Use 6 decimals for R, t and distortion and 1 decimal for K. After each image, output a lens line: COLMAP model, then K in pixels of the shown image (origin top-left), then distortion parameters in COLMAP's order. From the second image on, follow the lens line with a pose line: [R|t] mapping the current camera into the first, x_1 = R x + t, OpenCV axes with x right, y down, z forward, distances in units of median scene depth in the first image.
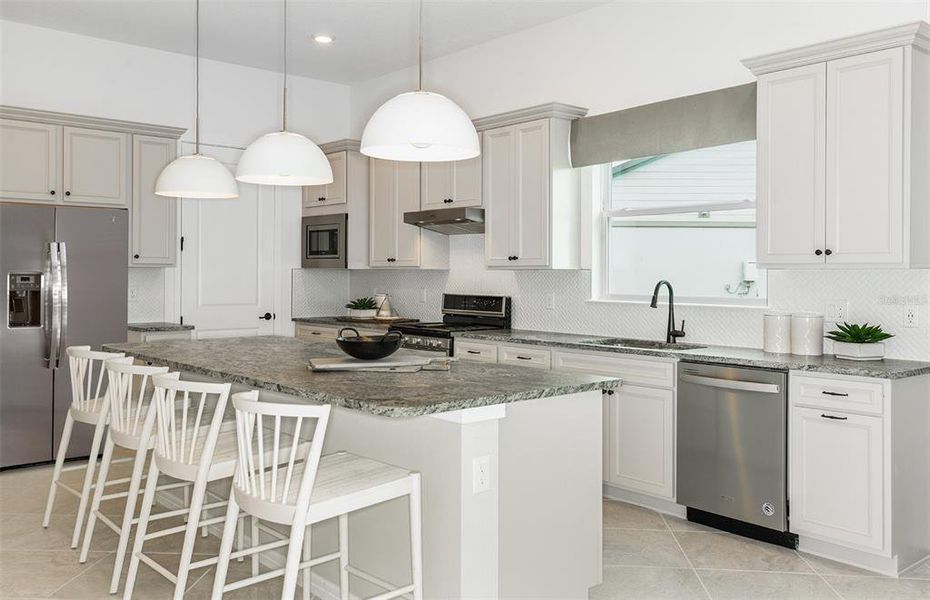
lens RADIAL K [[799.5, 0, 462.6], [0, 799.5, 278.0], [0, 0, 1]] dist [0.050383, -0.004590]
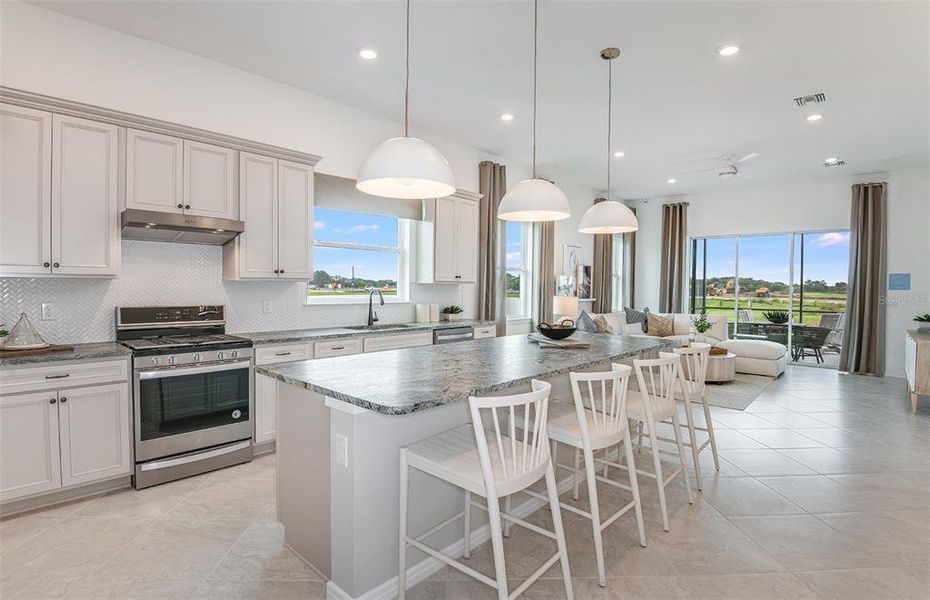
lens RADIAL K [[436.1, 0, 465.0], [0, 436.1, 300.0], [0, 0, 1]] dist [-0.000477, -0.028012]
pose [[-0.101007, -0.036915, 0.994201, -0.614190], [-0.005345, 0.999317, 0.036562, -0.008229], [-0.994871, -0.001621, -0.101135, 0.799866]]
